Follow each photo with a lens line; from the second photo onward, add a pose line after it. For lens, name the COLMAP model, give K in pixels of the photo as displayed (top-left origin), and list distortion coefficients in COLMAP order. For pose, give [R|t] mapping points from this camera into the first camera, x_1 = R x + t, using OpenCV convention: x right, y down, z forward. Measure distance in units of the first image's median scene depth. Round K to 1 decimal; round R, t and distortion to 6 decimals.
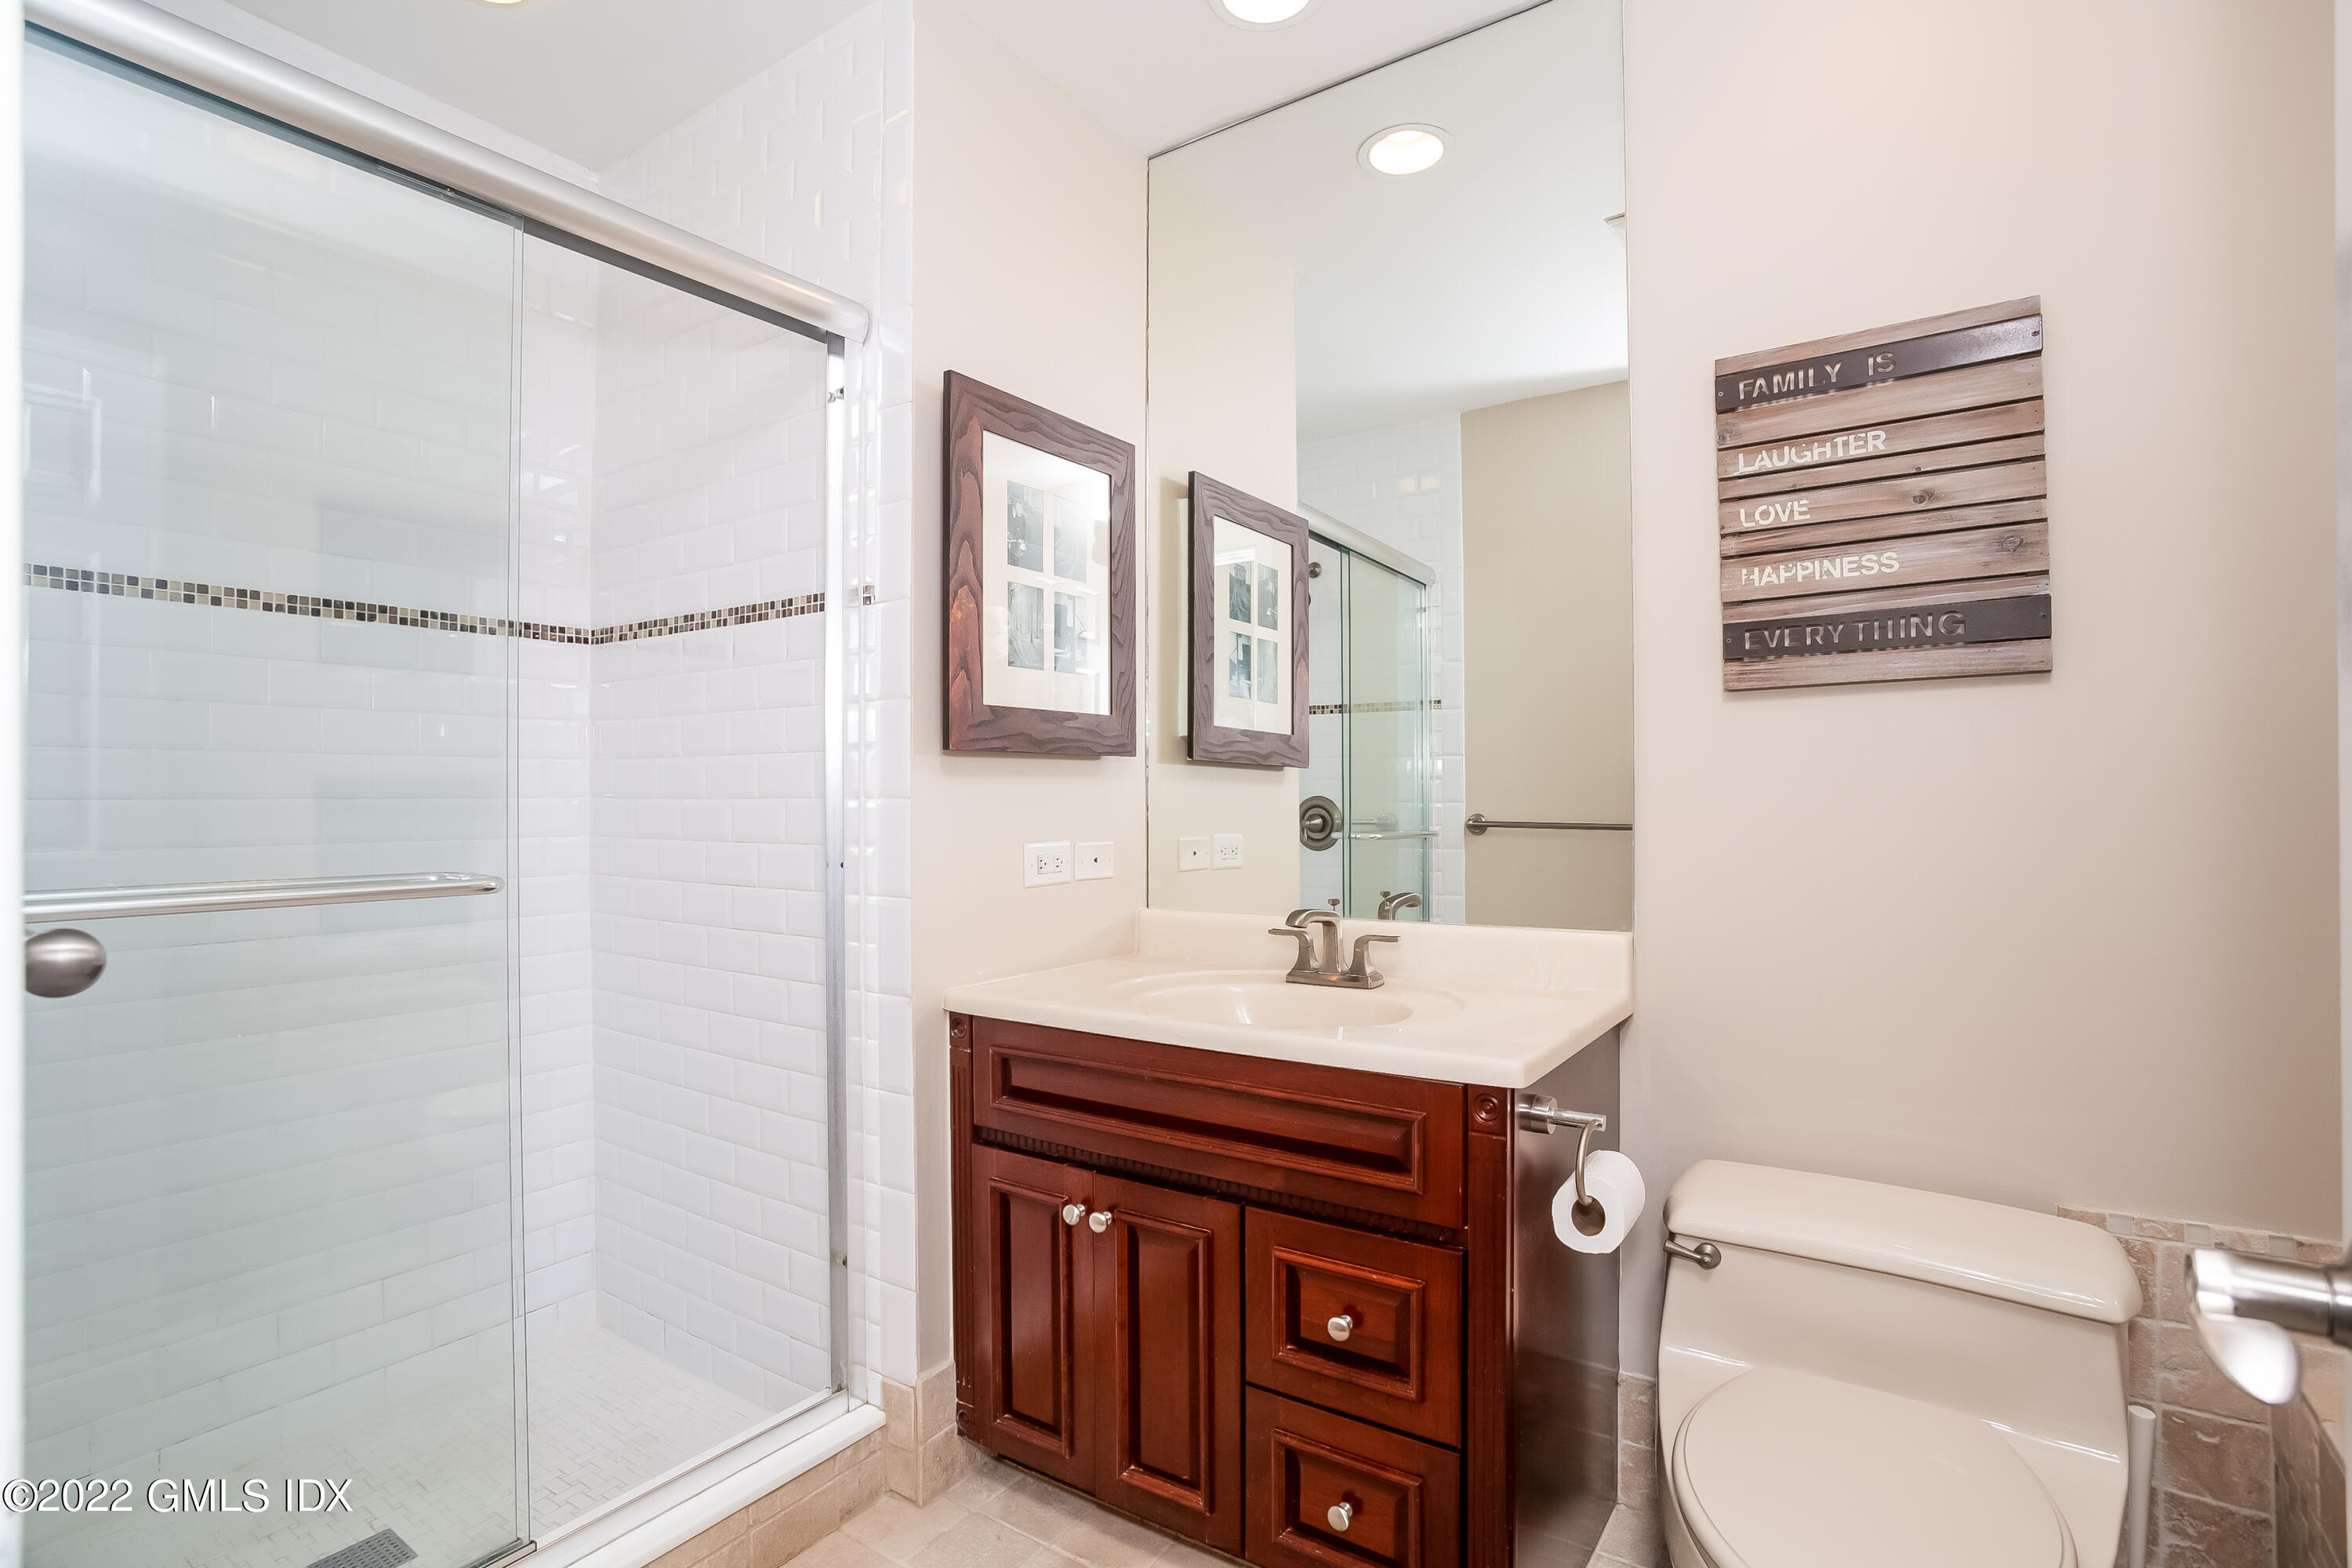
lens RADIAL K [[1143.5, 0, 1169.9], [0, 1143.5, 812.9], [0, 0, 1]] dist [-0.064542, 0.030284]
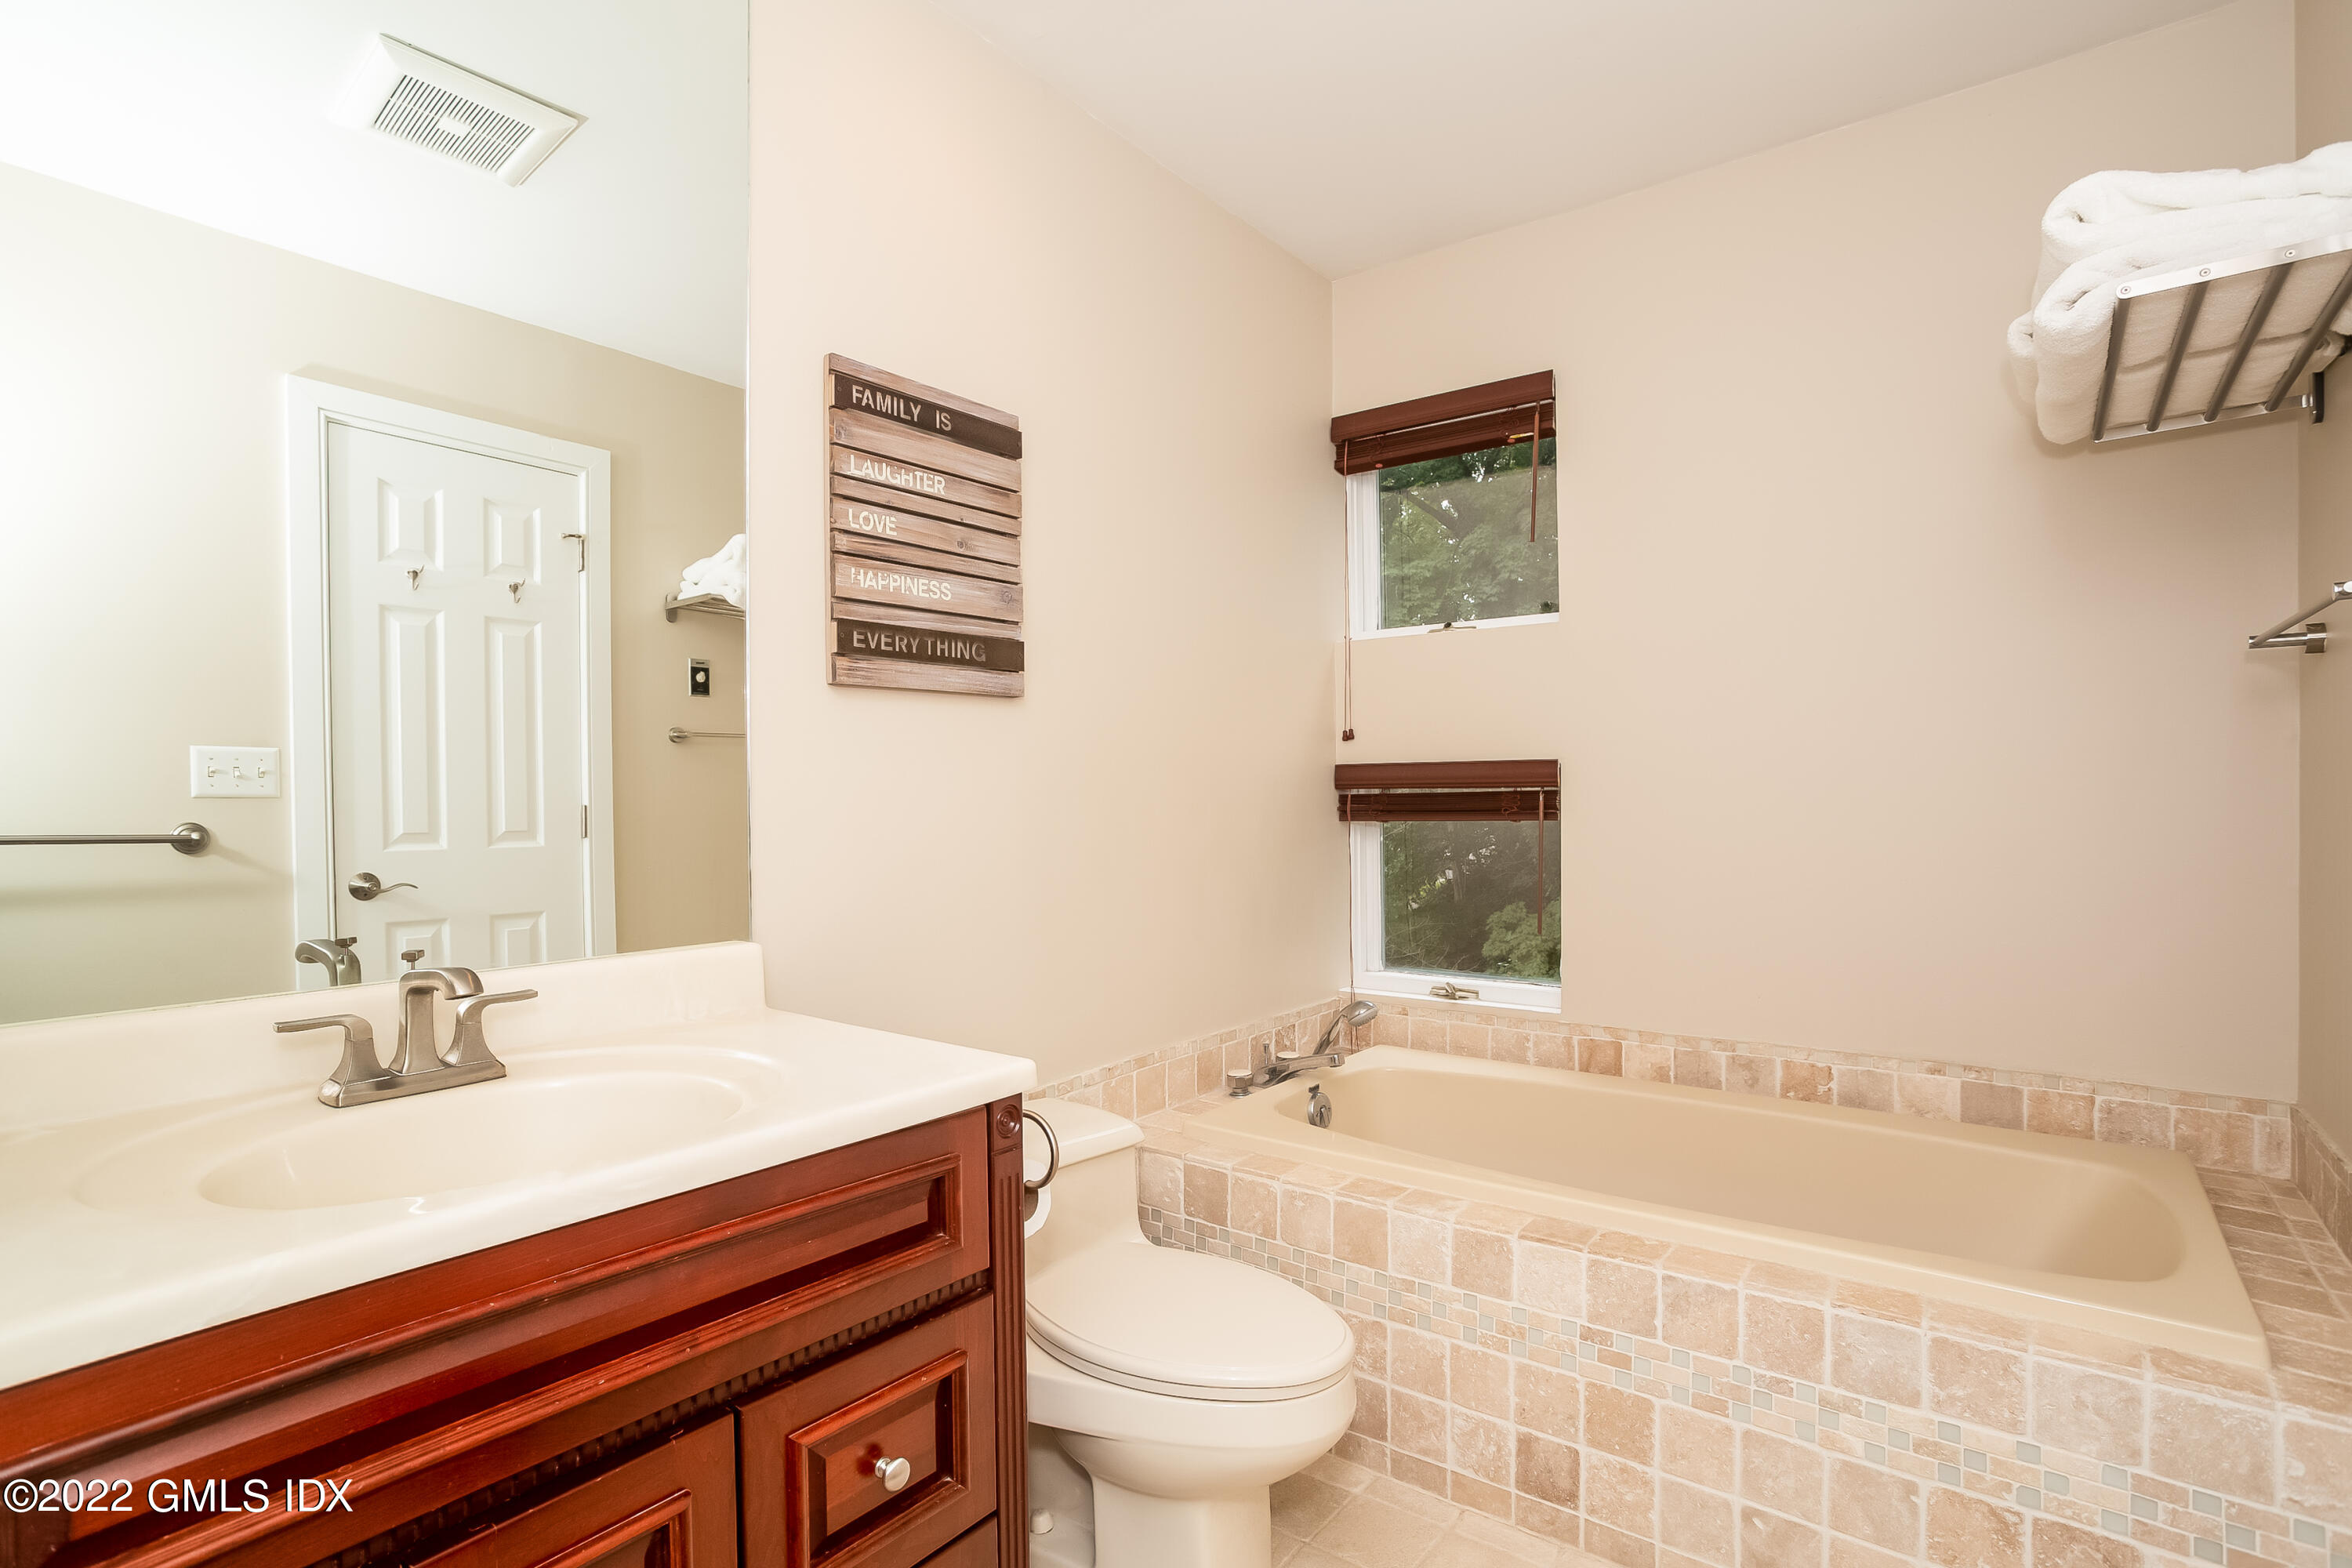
lens RADIAL K [[1184.3, 0, 1165.6], [0, 1184.3, 789.1], [0, 0, 1]] dist [-0.067260, 0.036602]
pose [[0.041943, 0.002971, 0.999116, -0.561339], [0.006918, 0.999971, -0.003264, -0.009012], [-0.999096, 0.007049, 0.041921, 0.681007]]
